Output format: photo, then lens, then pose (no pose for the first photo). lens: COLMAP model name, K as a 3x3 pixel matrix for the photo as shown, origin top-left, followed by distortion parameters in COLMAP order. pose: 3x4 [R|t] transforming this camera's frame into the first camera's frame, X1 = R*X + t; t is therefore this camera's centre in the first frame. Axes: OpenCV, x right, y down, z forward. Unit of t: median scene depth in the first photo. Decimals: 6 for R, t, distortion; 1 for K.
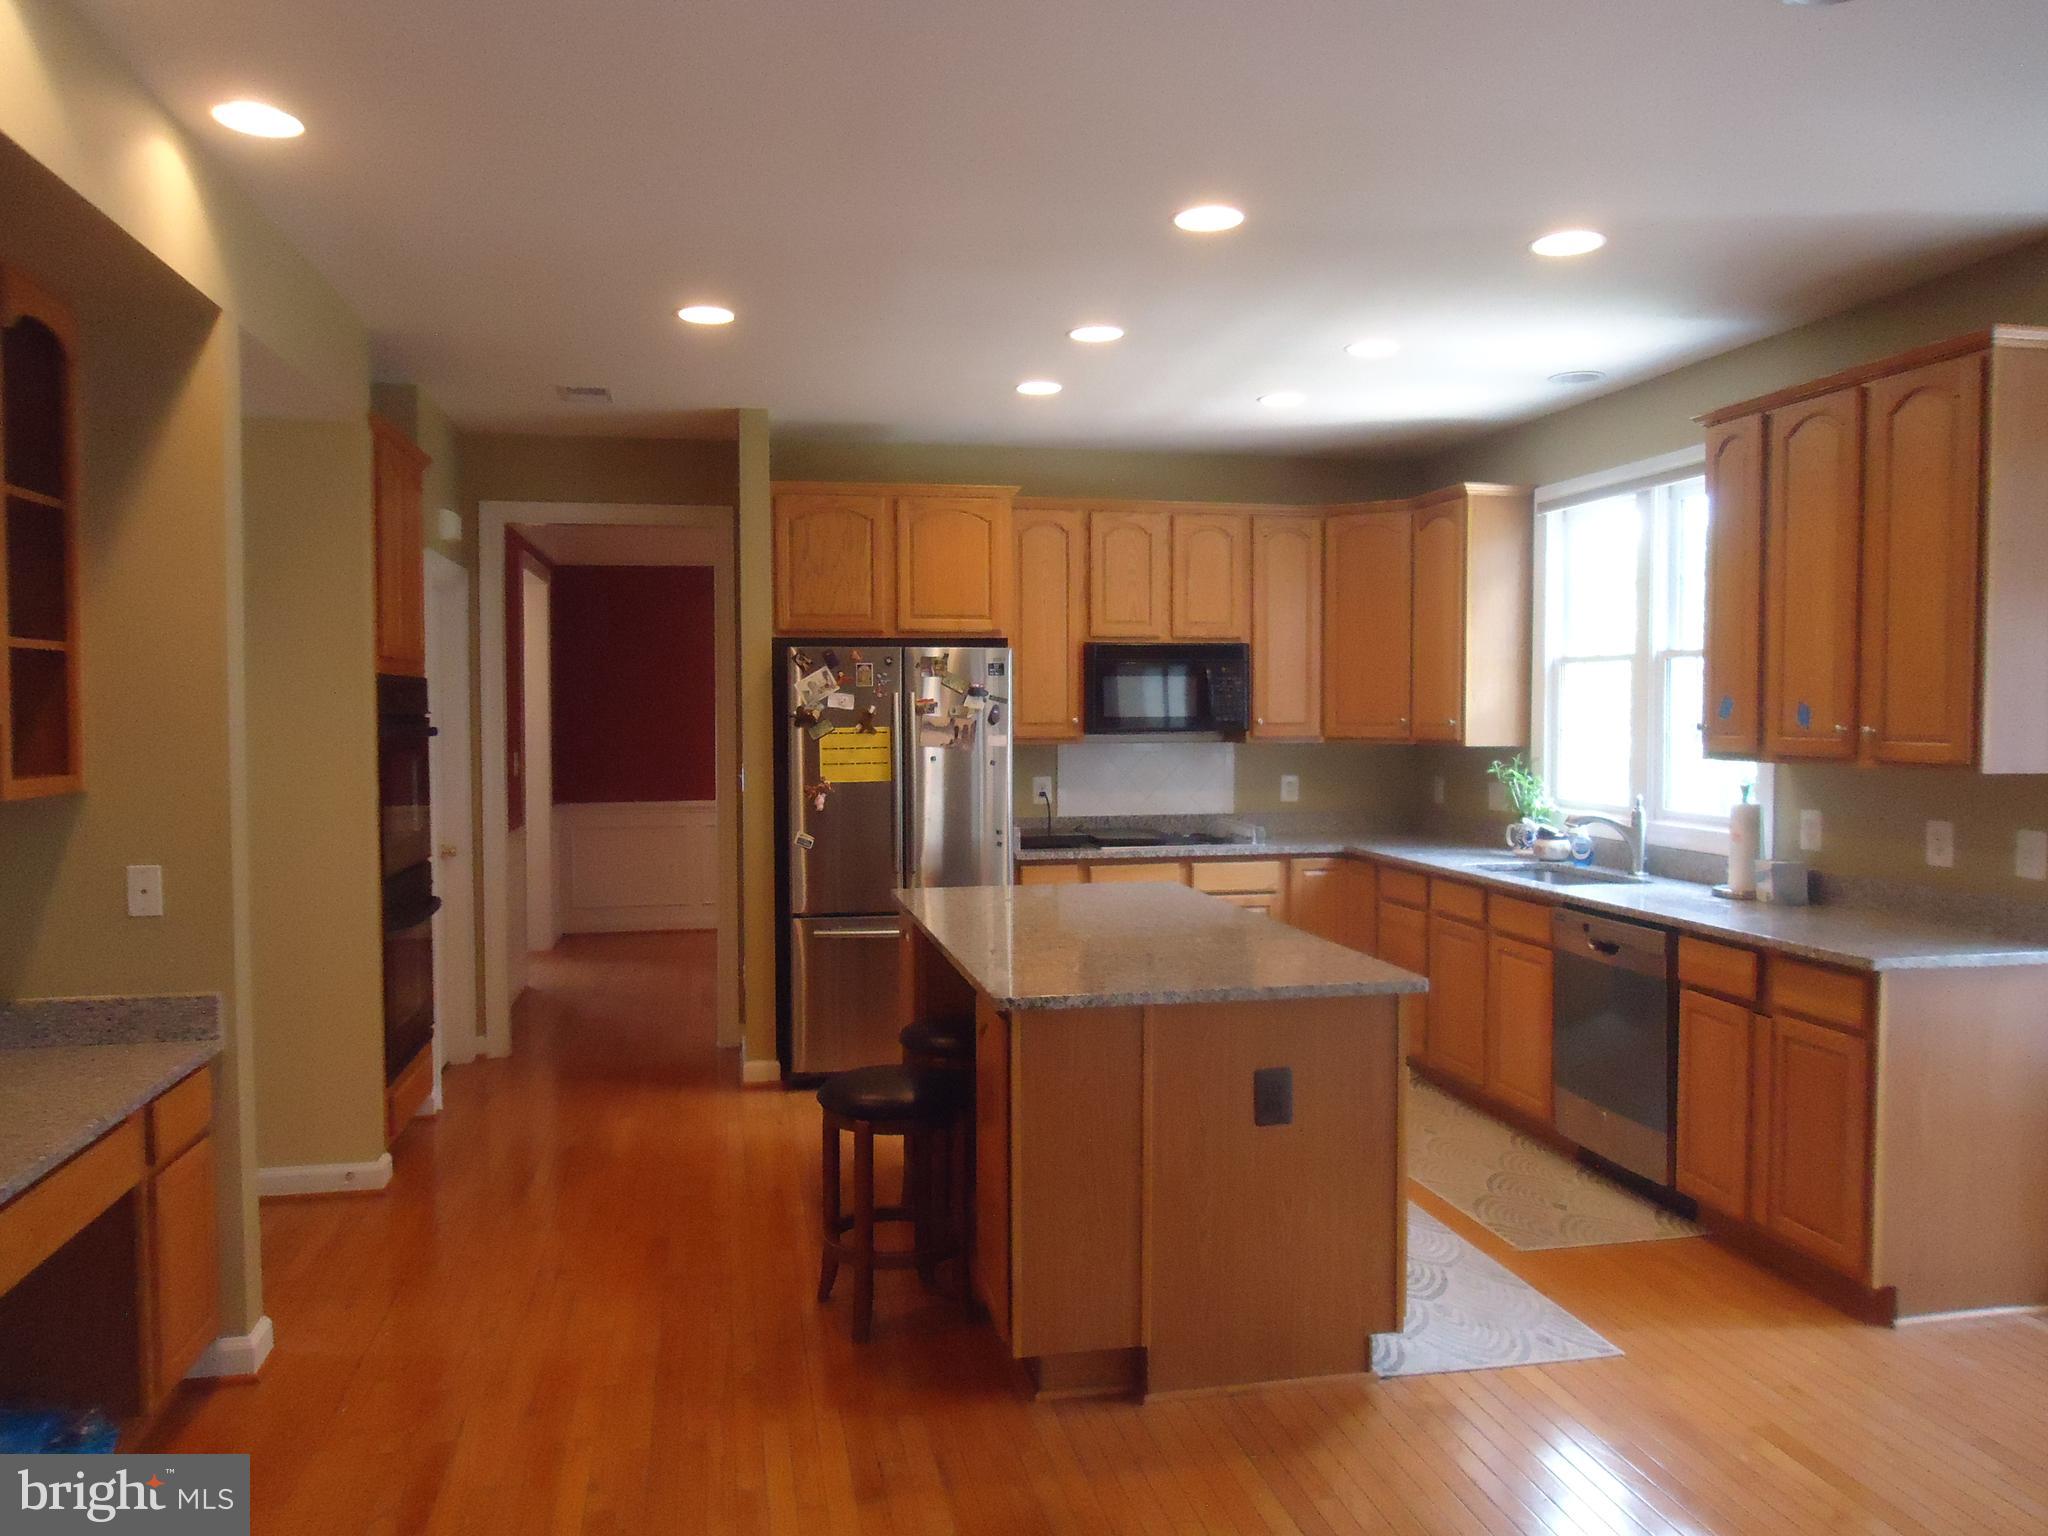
lens RADIAL K [[1477.8, 0, 1013.0], [0, 1477.8, 764.8], [0, 0, 1]] dist [-0.011655, 0.011382]
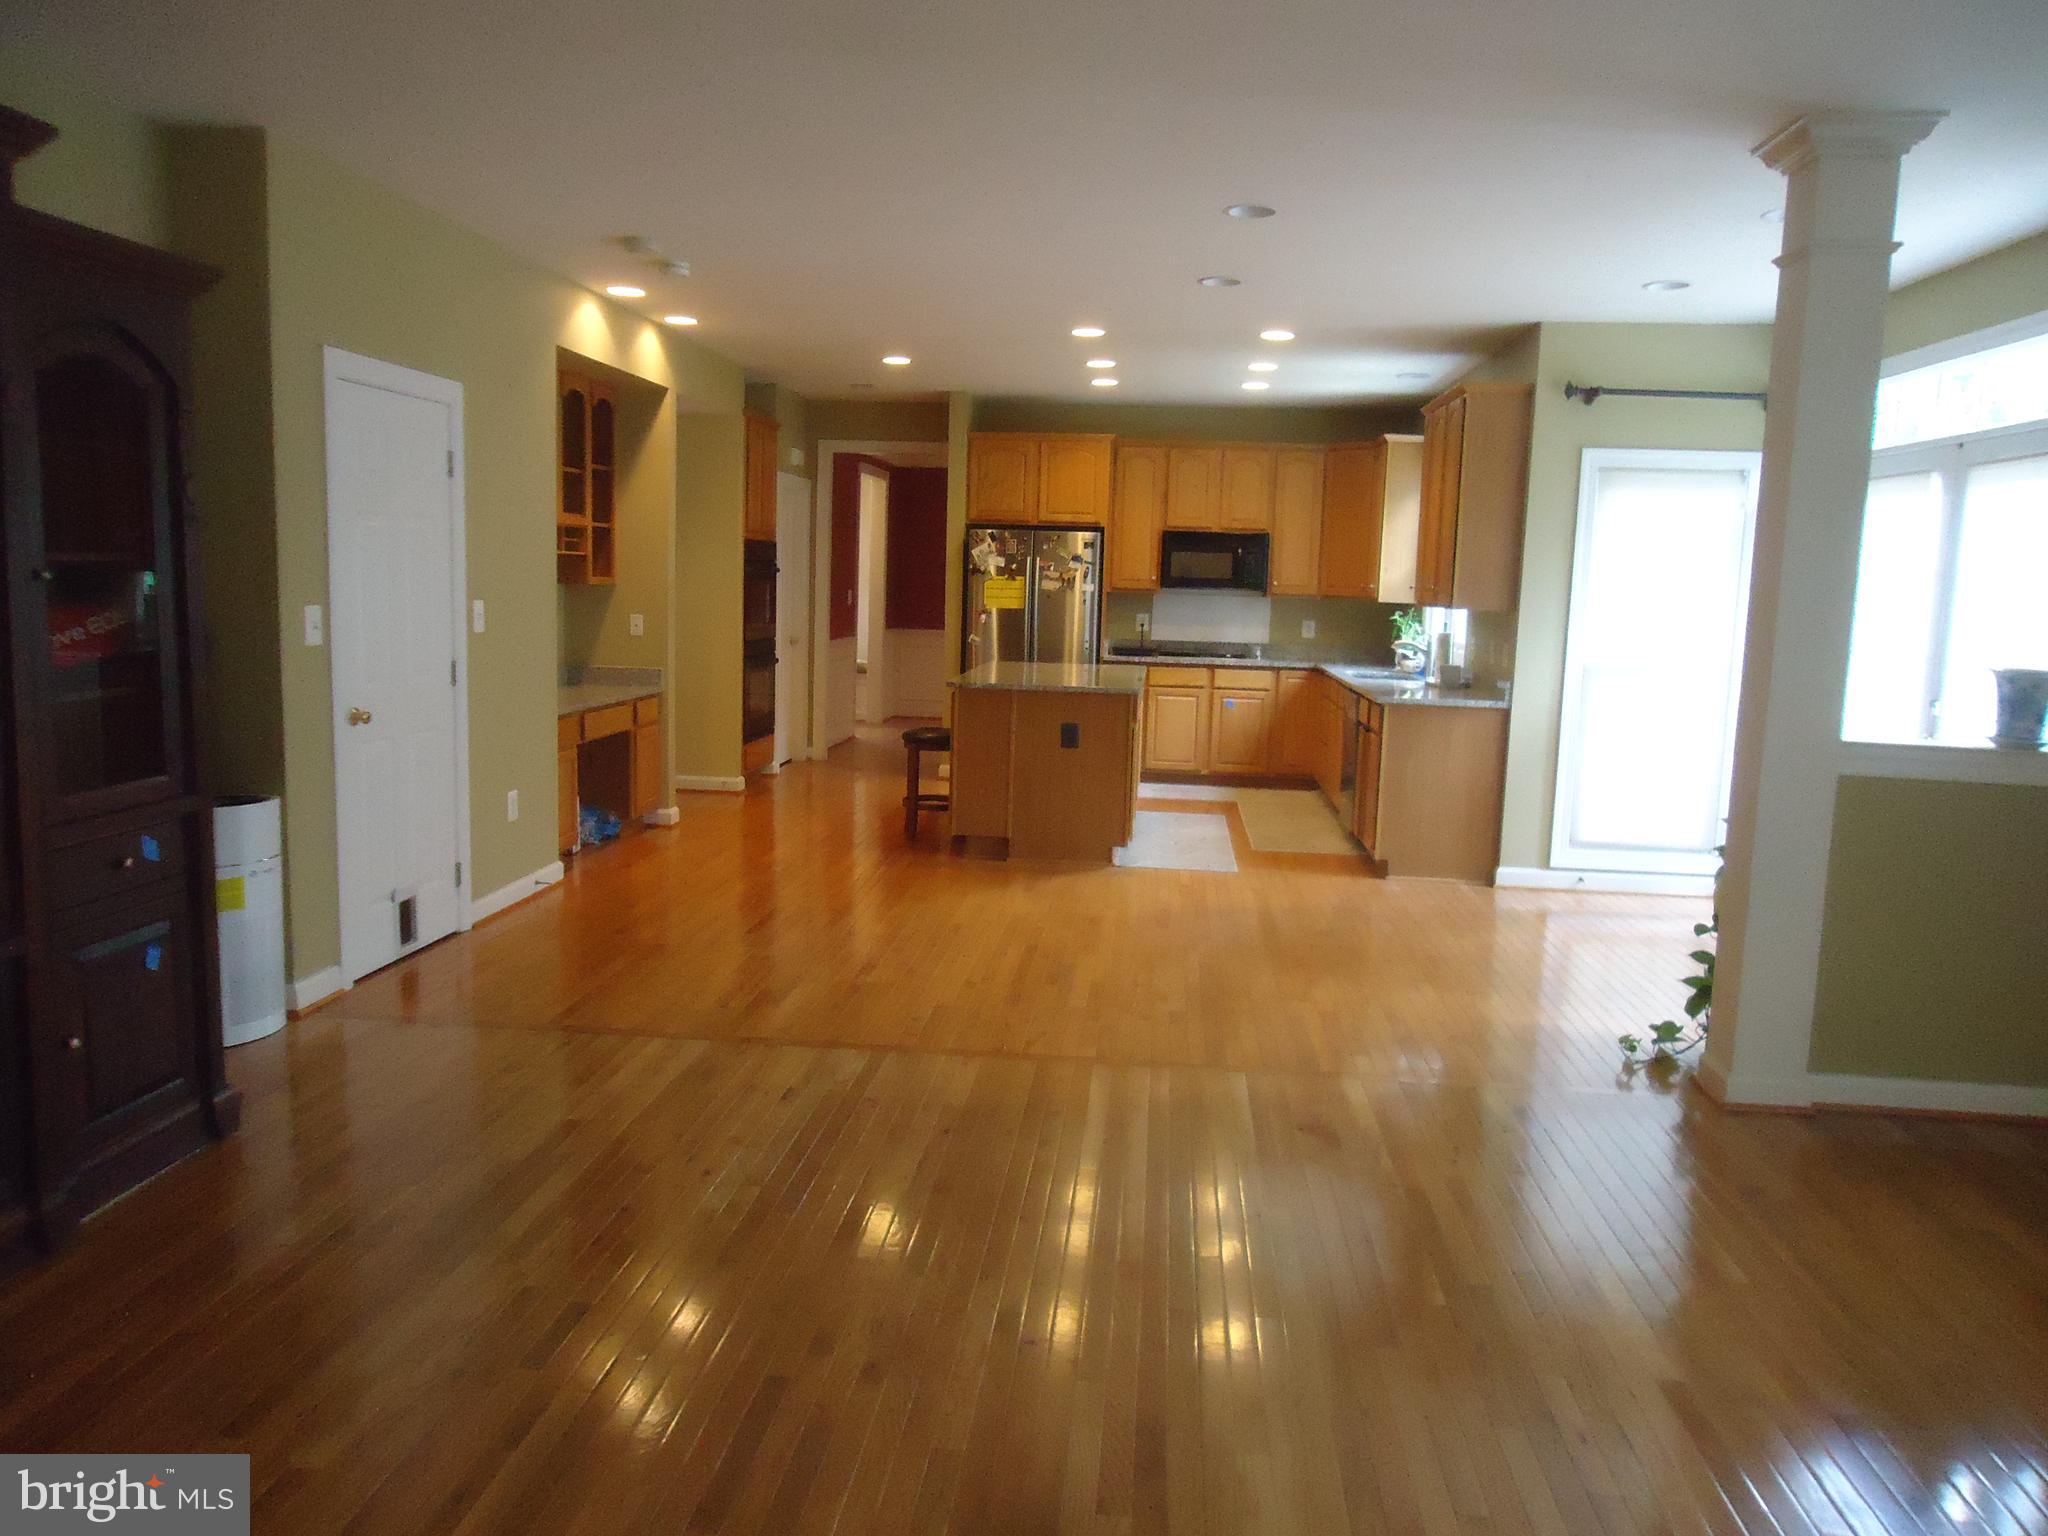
lens RADIAL K [[1477.8, 0, 1010.9], [0, 1477.8, 760.8], [0, 0, 1]] dist [-0.011655, 0.011382]
pose [[0.954070, 0.069168, -0.291490, 0.417471], [-0.045127, 0.995061, 0.088415, 0.036035], [0.296166, -0.071201, 0.952479, -0.664173]]
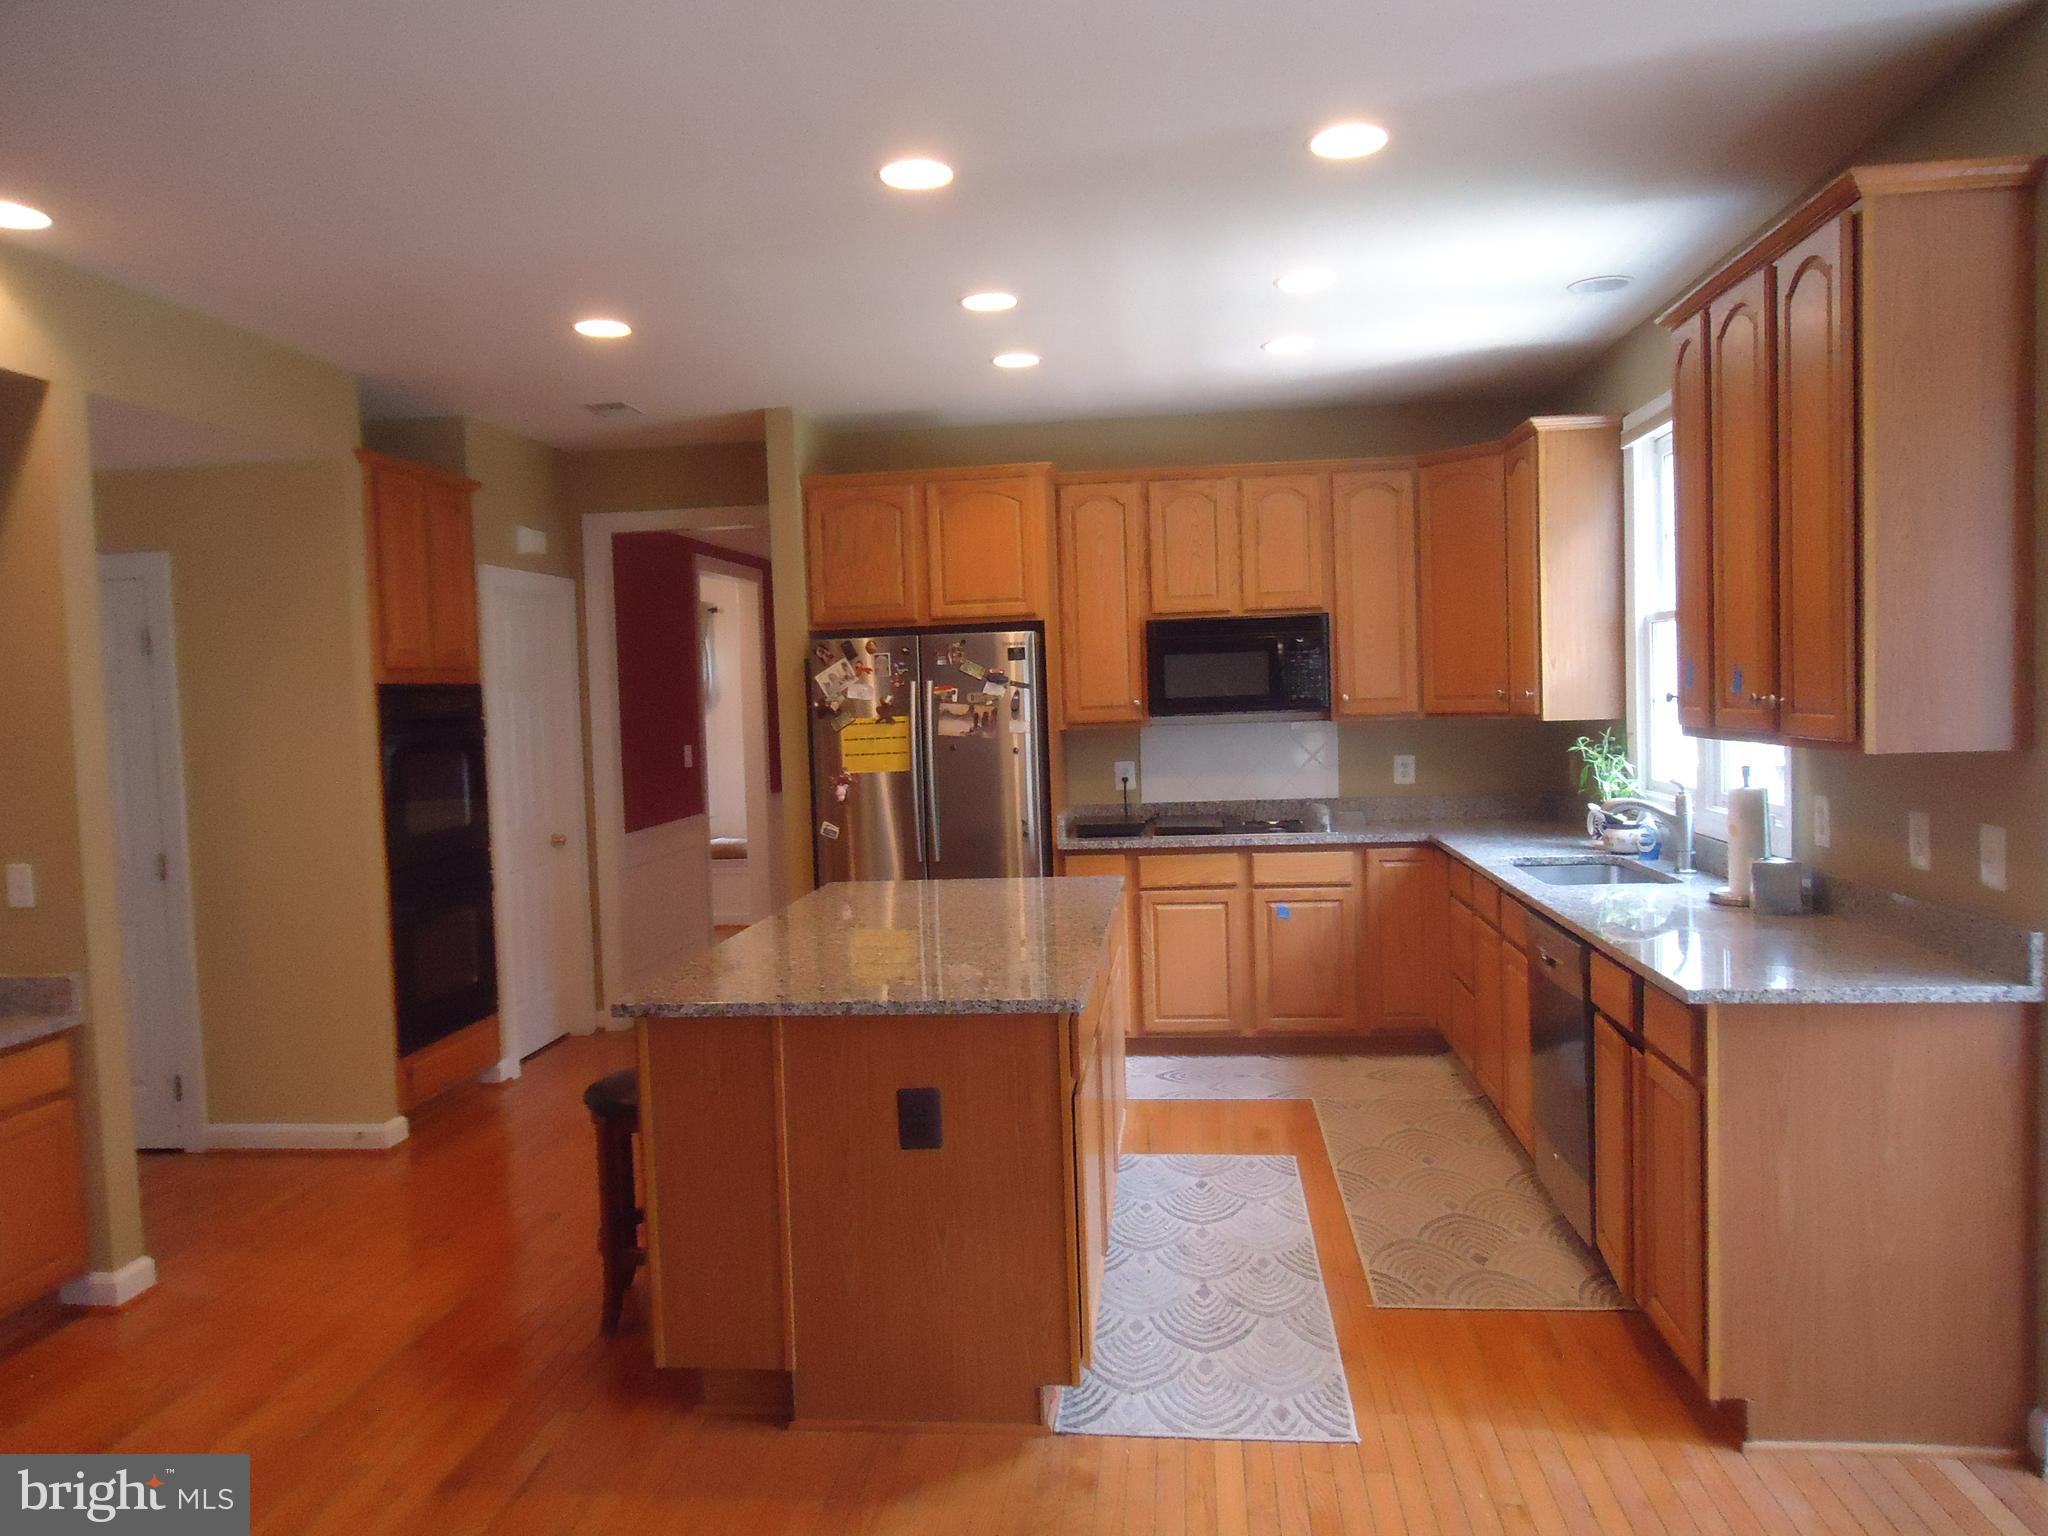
lens RADIAL K [[1477.8, 0, 1012.7], [0, 1477.8, 765.7], [0, 0, 1]] dist [-0.011655, 0.011382]
pose [[0.950244, -0.014965, -0.311146, 0.288958], [0.020593, 0.999678, 0.014810, -0.005675], [0.310825, -0.020481, 0.950247, 0.076425]]
